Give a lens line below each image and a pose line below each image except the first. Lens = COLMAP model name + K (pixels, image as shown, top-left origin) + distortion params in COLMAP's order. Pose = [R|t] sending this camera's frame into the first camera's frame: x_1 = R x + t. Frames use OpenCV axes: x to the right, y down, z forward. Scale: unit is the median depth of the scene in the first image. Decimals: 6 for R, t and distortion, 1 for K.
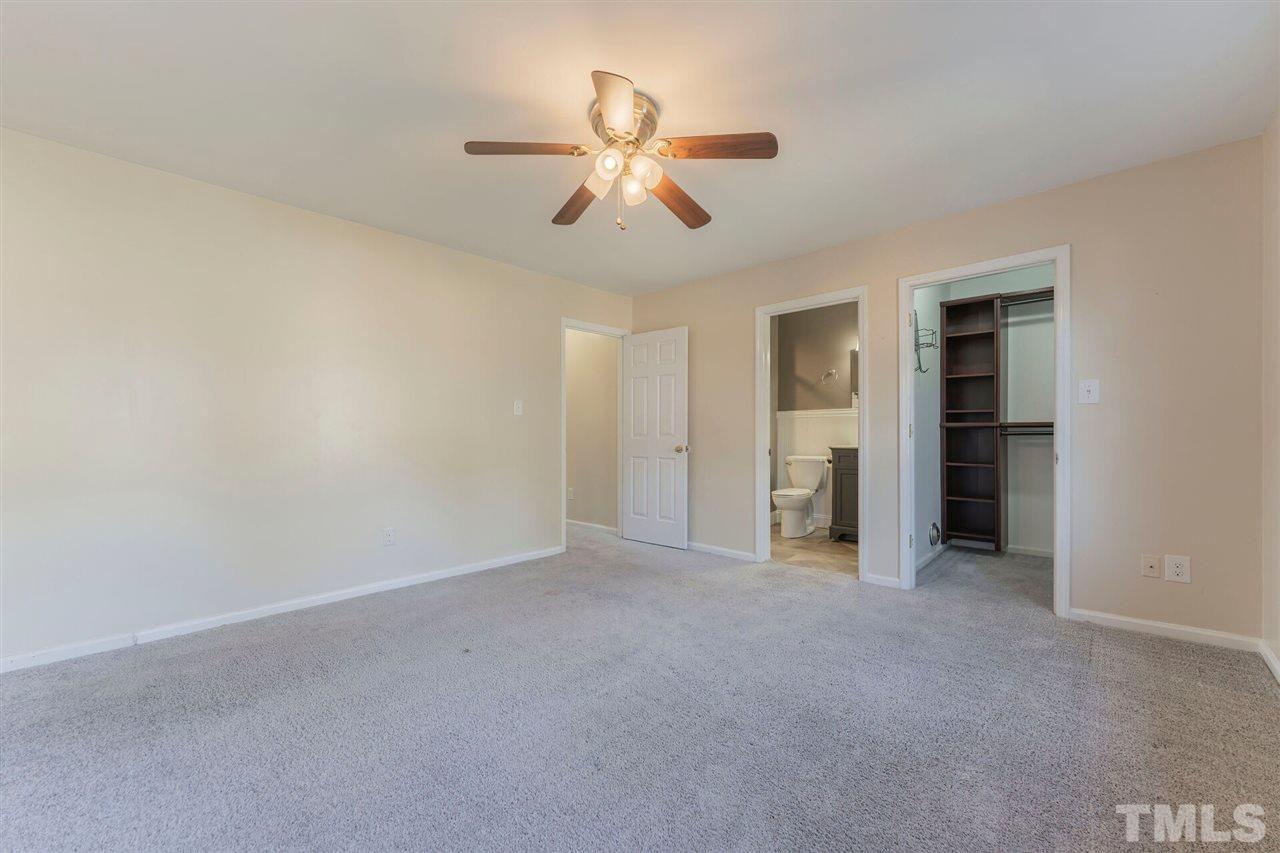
lens RADIAL K [[524.2, 0, 634.7], [0, 524.2, 424.7], [0, 0, 1]] dist [-0.000596, -0.000116]
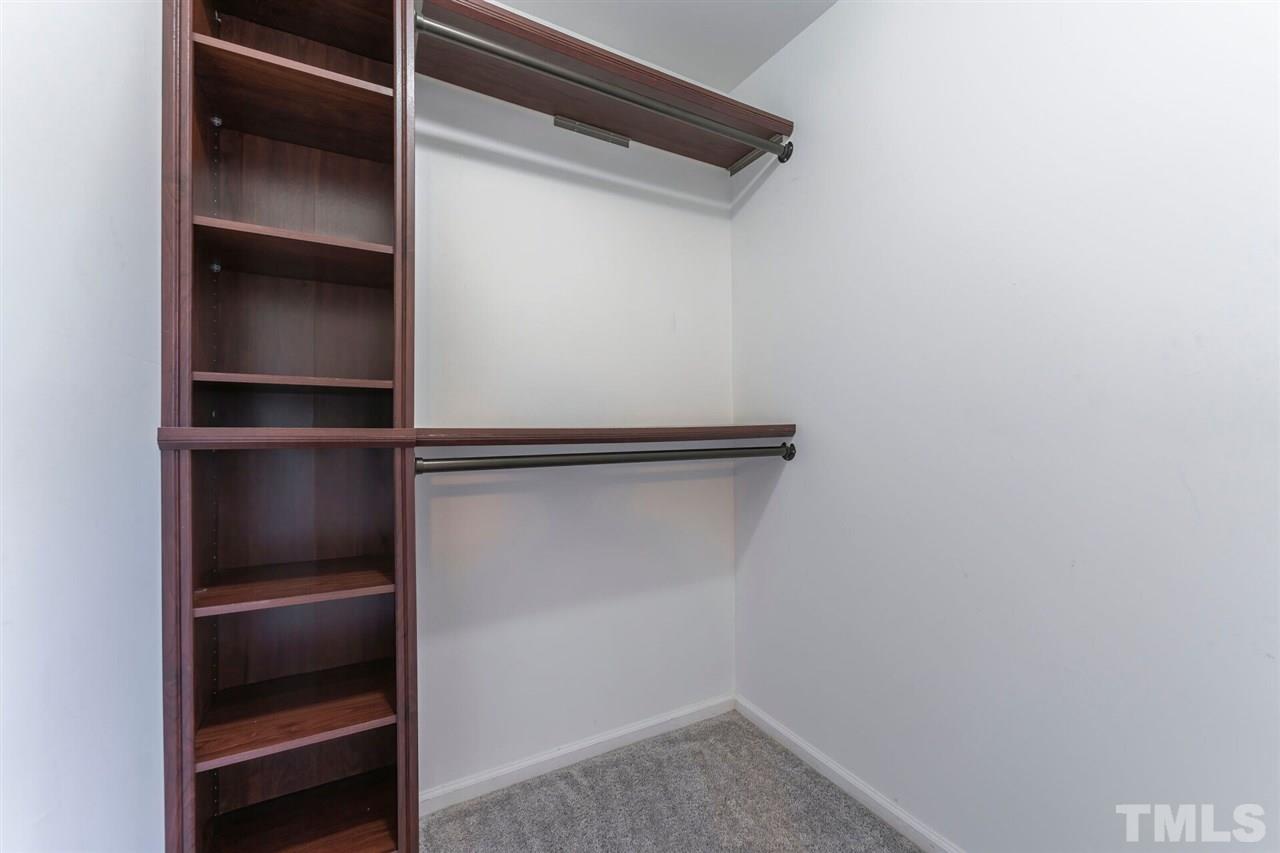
lens RADIAL K [[524.2, 0, 634.7], [0, 524.2, 424.7], [0, 0, 1]] dist [-0.000596, -0.000116]
pose [[0.297937, 0.006718, 0.954562, 0.450077], [-0.002727, 0.999977, -0.006186, -0.004112], [-0.954582, -0.000760, 0.297949, 0.776091]]
